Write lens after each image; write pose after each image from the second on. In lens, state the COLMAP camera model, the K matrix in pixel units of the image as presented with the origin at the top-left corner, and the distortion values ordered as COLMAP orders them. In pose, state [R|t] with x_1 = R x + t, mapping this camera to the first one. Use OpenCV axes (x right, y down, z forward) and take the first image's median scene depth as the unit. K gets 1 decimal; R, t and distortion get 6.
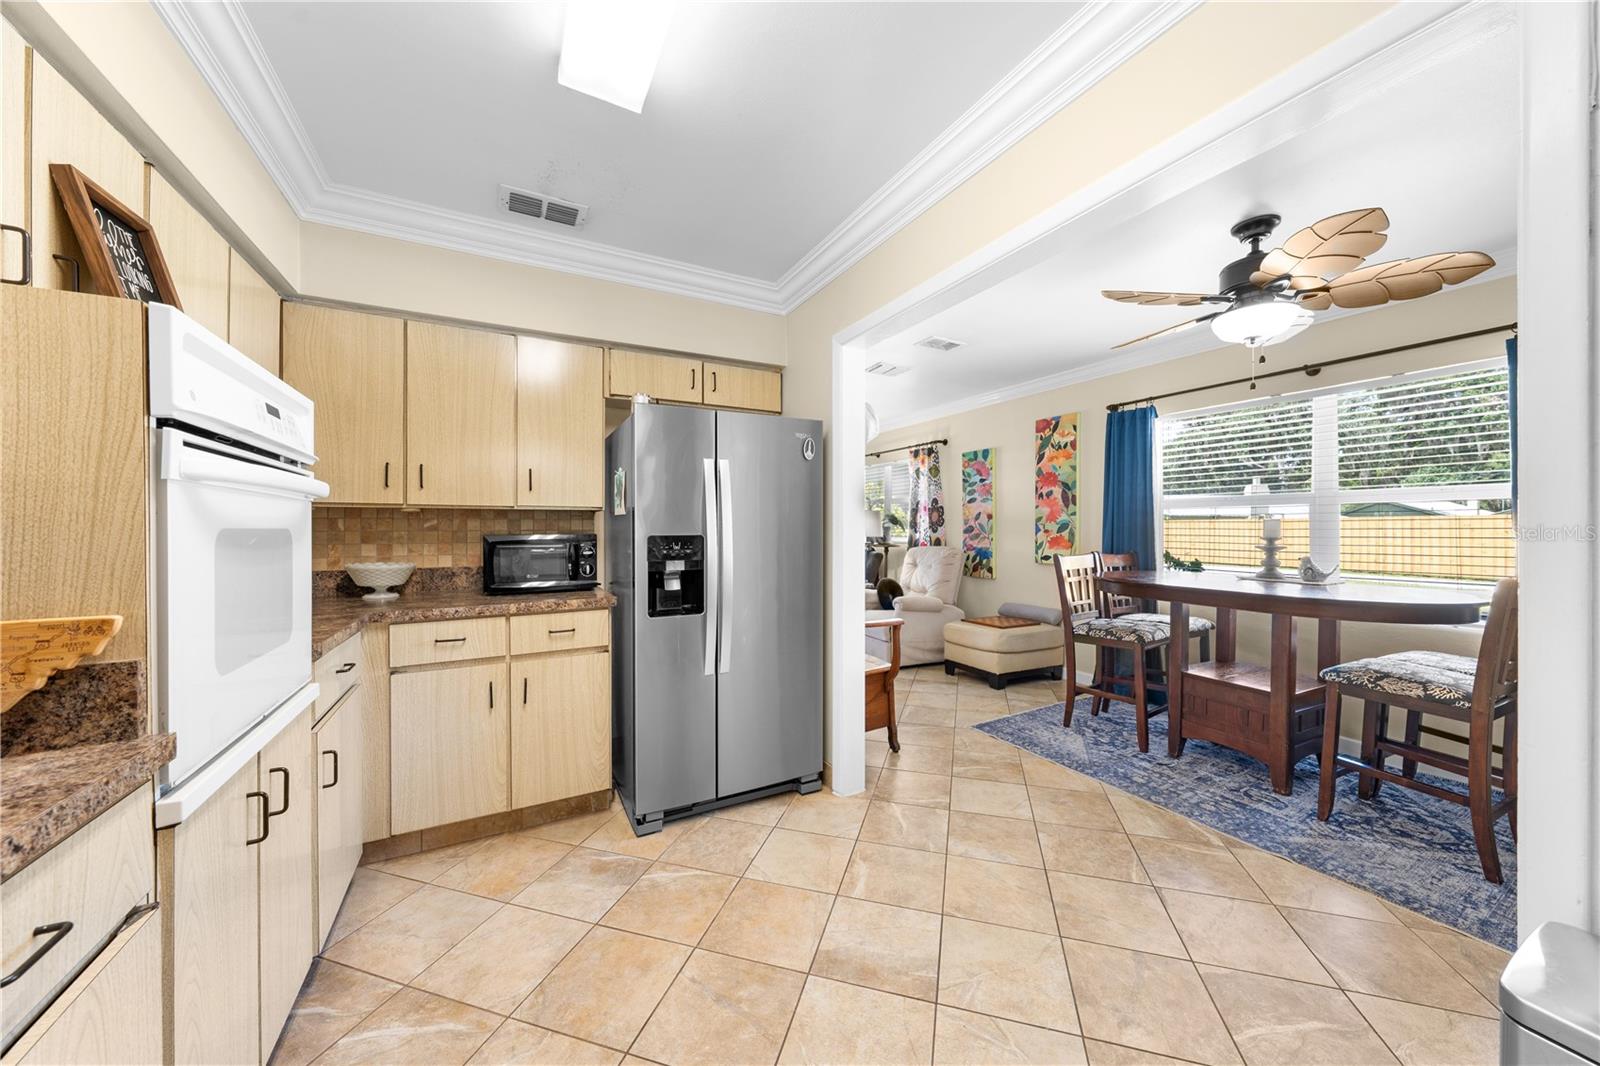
lens RADIAL K [[563.6, 0, 805.2], [0, 563.6, 532.9], [0, 0, 1]] dist [-0.000929, 0.000009]
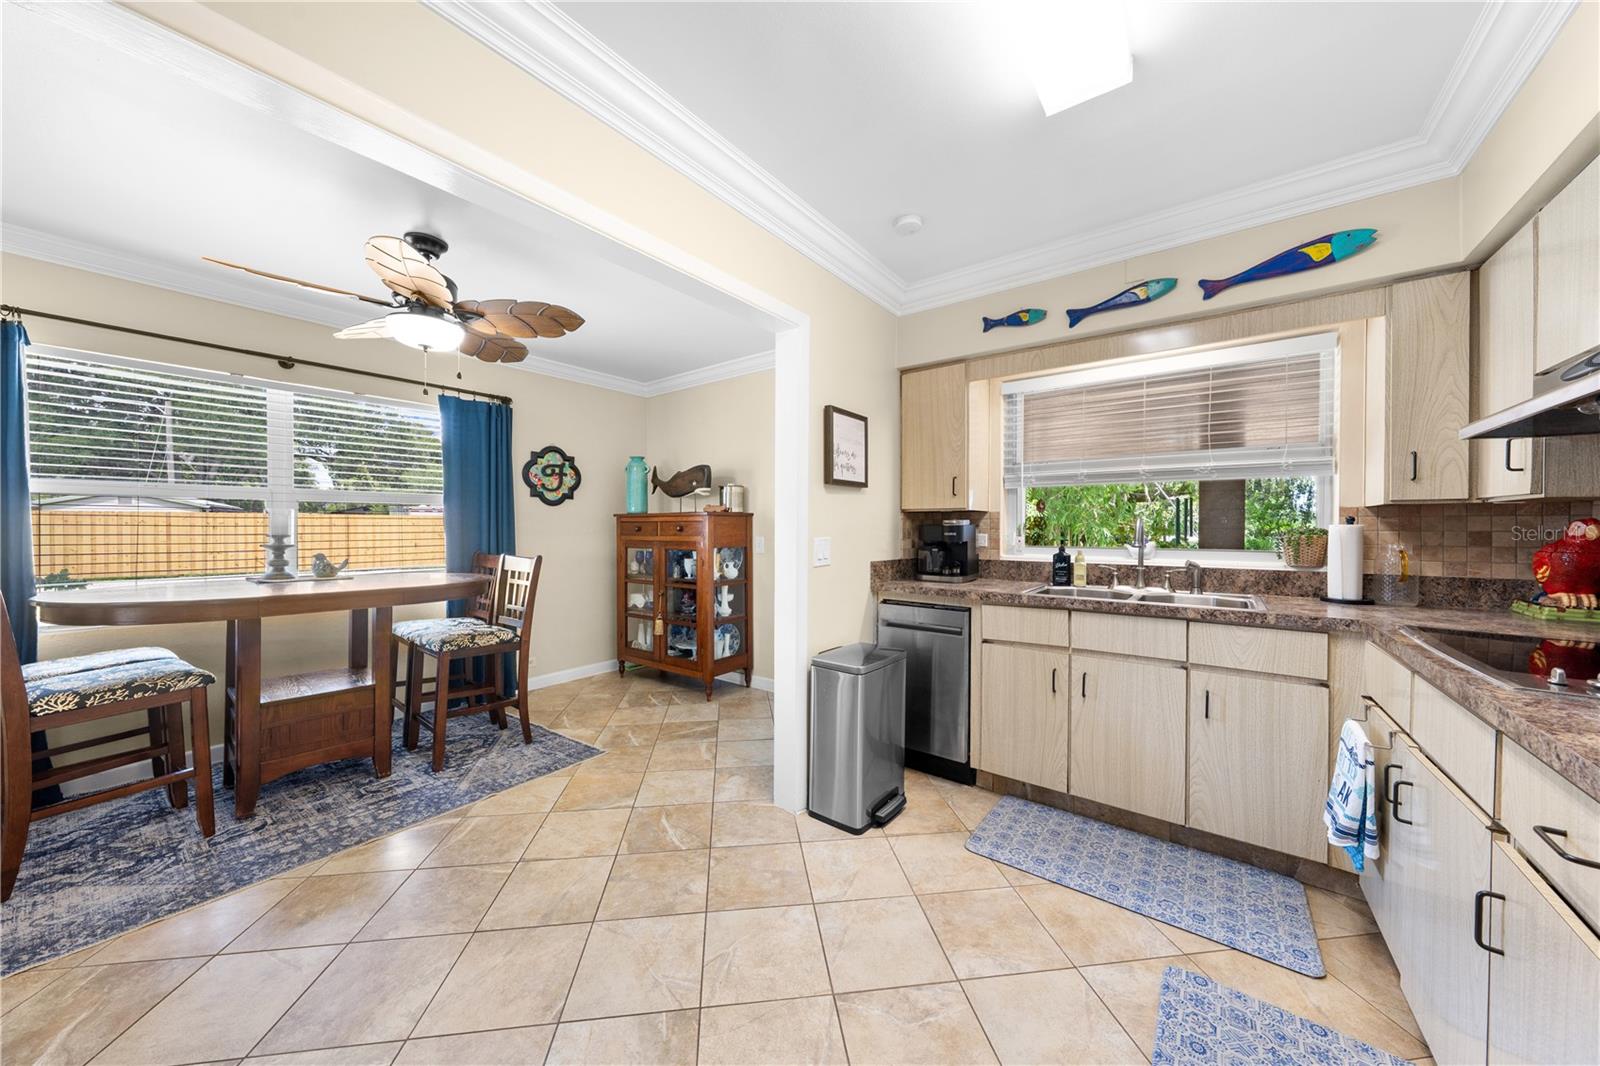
lens RADIAL K [[539.3, 0, 804.7], [0, 539.3, 531.8], [0, 0, 1]] dist [-0.000749, -0.000050]
pose [[-0.412145, -0.006472, 0.911095, -0.404831], [0.006056, 0.999933, 0.009843, -0.000245], [-0.911098, 0.009575, -0.412078, 0.712994]]
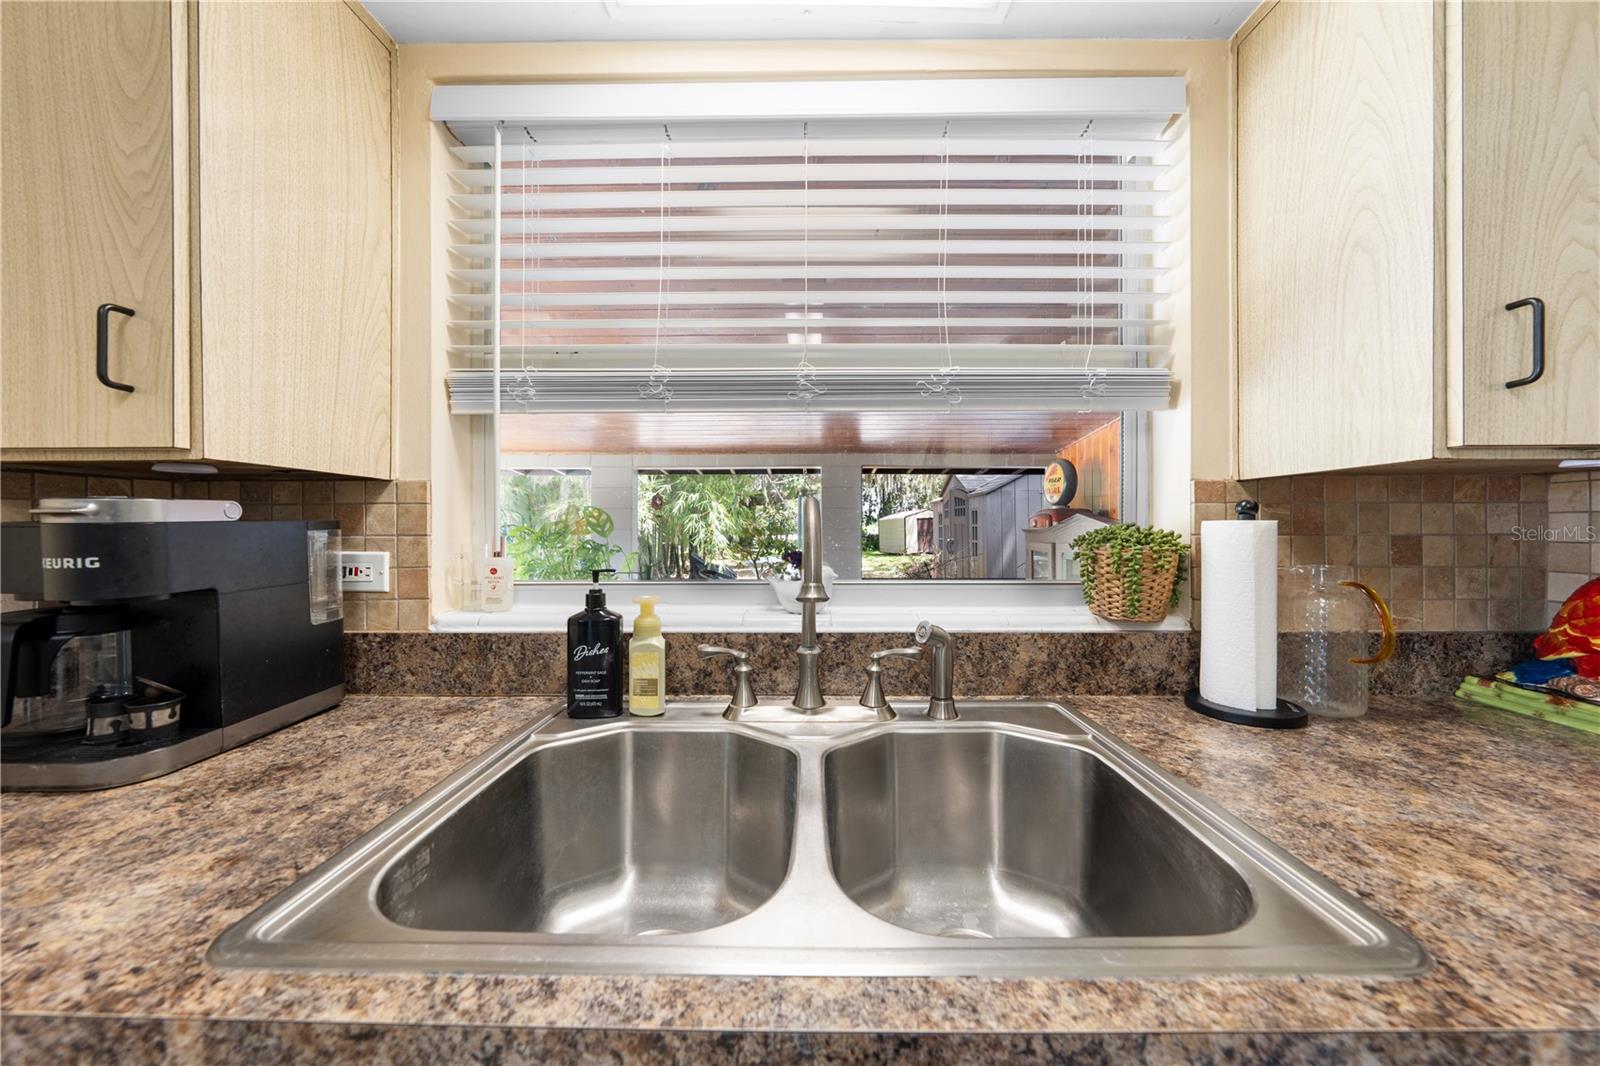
lens RADIAL K [[539.3, 0, 804.3], [0, 539.3, 528.9], [0, 0, 1]] dist [-0.000749, -0.000050]
pose [[-0.873579, 0.000314, 0.486683, -0.221633], [0.007274, 0.999897, 0.012412, 0.000247], [-0.486629, 0.014383, -0.873490, 0.458084]]
